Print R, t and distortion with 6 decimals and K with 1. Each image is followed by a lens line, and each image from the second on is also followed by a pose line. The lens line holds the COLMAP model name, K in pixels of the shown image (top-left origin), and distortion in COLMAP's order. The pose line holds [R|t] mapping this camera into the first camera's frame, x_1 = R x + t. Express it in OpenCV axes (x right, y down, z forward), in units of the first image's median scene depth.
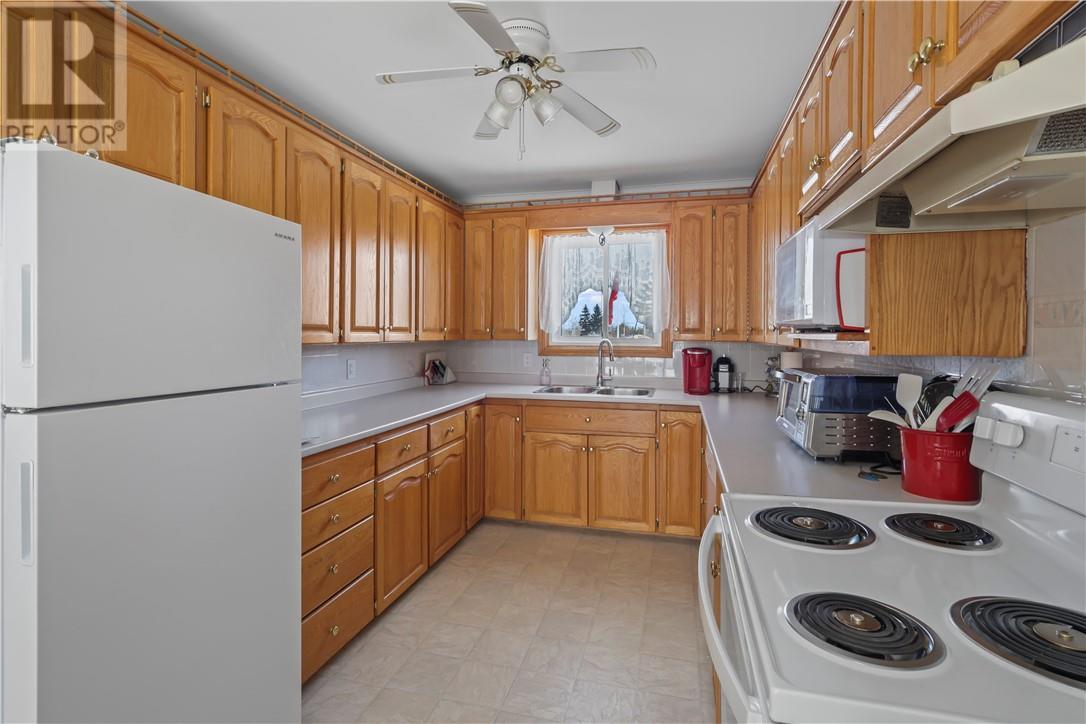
lens RADIAL K [[515.2, 0, 541.3], [0, 515.2, 329.5], [0, 0, 1]] dist [-0.004042, -0.000296]
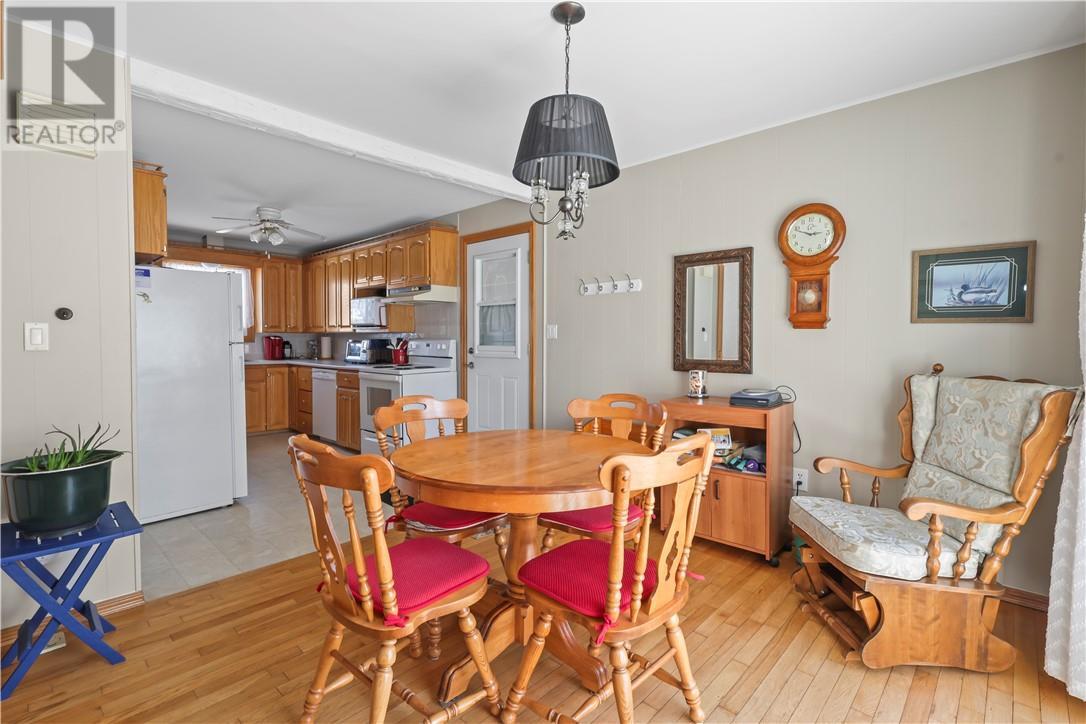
lens RADIAL K [[501.1, 0, 558.5], [0, 501.1, 346.0], [0, 0, 1]] dist [0.001066, 0.000251]
pose [[0.456324, -0.018556, 0.889620, -0.886496], [-0.008619, 0.999643, 0.025273, 0.017245], [-0.889772, -0.019200, 0.456002, -0.790795]]
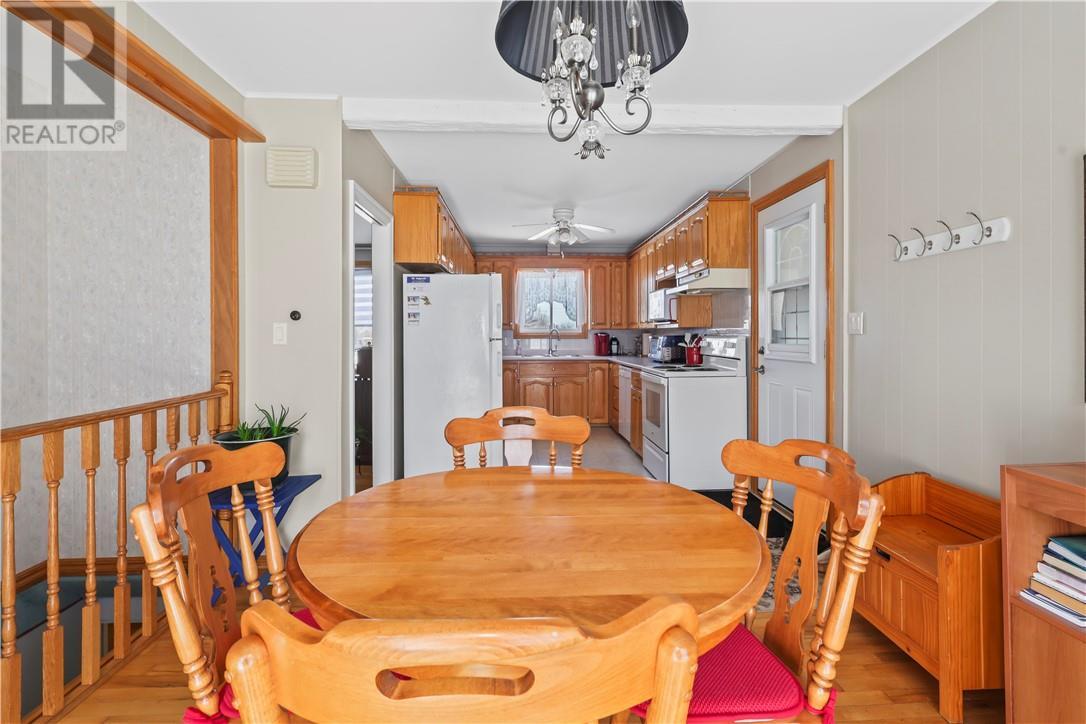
lens RADIAL K [[515.2, 0, 541.3], [0, 515.2, 329.5], [0, 0, 1]] dist [-0.004042, -0.000296]
pose [[0.954006, -0.003074, 0.299771, -0.527123], [0.003003, 0.999995, 0.000696, 0.021476], [-0.299772, 0.000236, 0.954011, -0.836413]]
